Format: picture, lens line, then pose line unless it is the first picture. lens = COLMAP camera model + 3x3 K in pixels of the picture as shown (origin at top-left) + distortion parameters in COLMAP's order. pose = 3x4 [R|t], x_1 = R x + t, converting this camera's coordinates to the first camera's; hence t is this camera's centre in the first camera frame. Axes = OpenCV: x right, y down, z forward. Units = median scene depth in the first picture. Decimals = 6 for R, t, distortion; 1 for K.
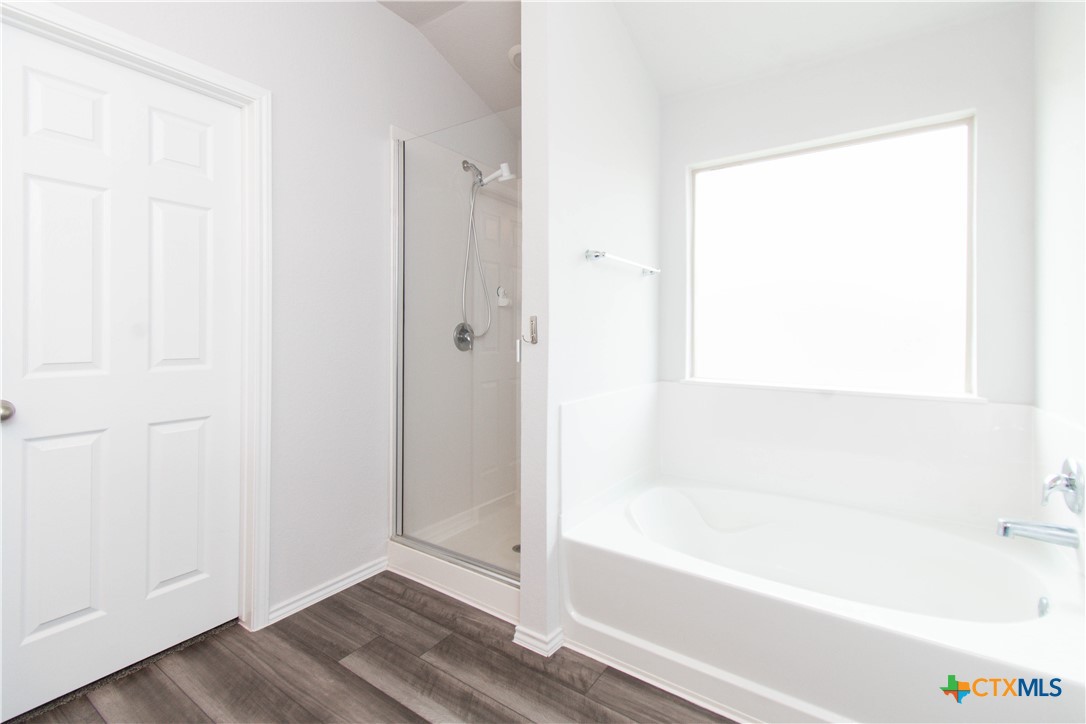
lens RADIAL K [[488.5, 0, 541.9], [0, 488.5, 339.7], [0, 0, 1]] dist [-0.000138, -0.000644]
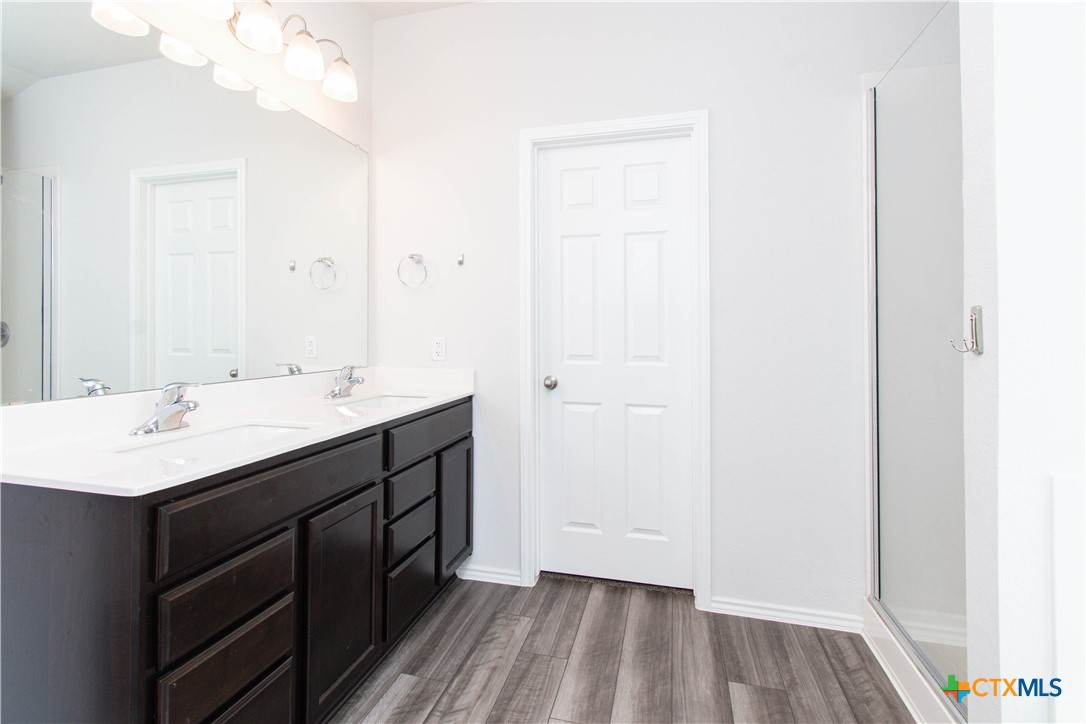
lens RADIAL K [[488.5, 0, 541.9], [0, 488.5, 339.7], [0, 0, 1]] dist [-0.000138, -0.000644]
pose [[0.331310, 0.009153, -0.943477, 0.334448], [-0.017195, 0.999845, 0.003662, -0.003218], [0.943365, 0.015010, 0.331417, 0.314306]]
